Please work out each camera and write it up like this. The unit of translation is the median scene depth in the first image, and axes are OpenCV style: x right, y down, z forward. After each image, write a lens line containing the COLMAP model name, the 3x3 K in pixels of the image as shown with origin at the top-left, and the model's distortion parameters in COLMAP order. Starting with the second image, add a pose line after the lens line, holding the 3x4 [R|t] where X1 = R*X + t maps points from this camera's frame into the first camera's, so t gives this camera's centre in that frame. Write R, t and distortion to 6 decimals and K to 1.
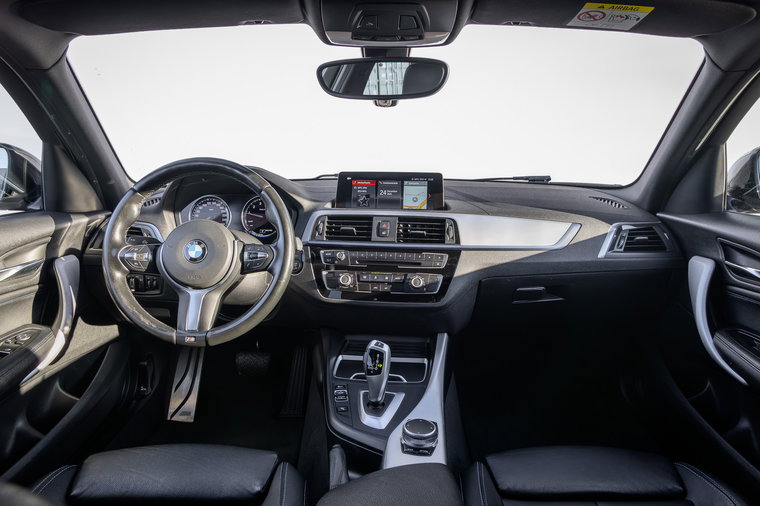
lens RADIAL K [[511.7, 0, 382.4], [0, 511.7, 250.1], [0, 0, 1]] dist [0.004299, 0.005959]
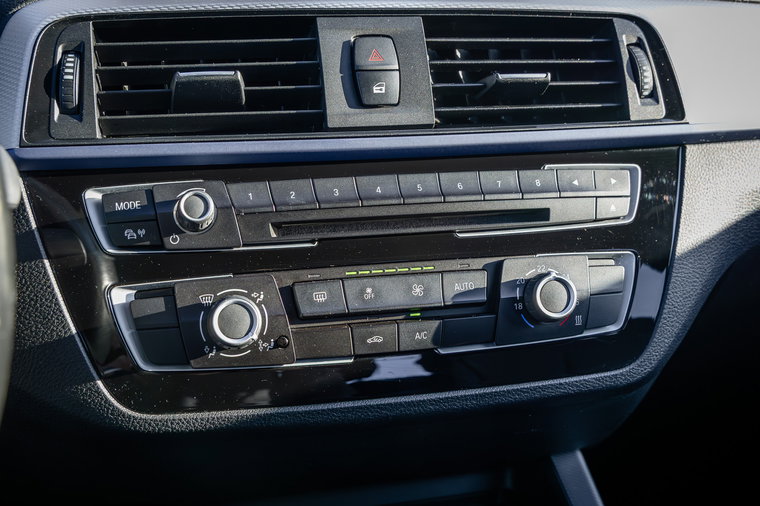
lens RADIAL K [[976.0, 0, 393.8], [0, 976.0, 274.7], [0, 0, 1]] dist [0.003238, 0.000000]
pose [[0.939124, -0.107962, 0.326175, -0.138963], [0.070578, 0.989721, 0.124382, -0.005774], [-0.336251, -0.093789, 0.937091, 0.597977]]
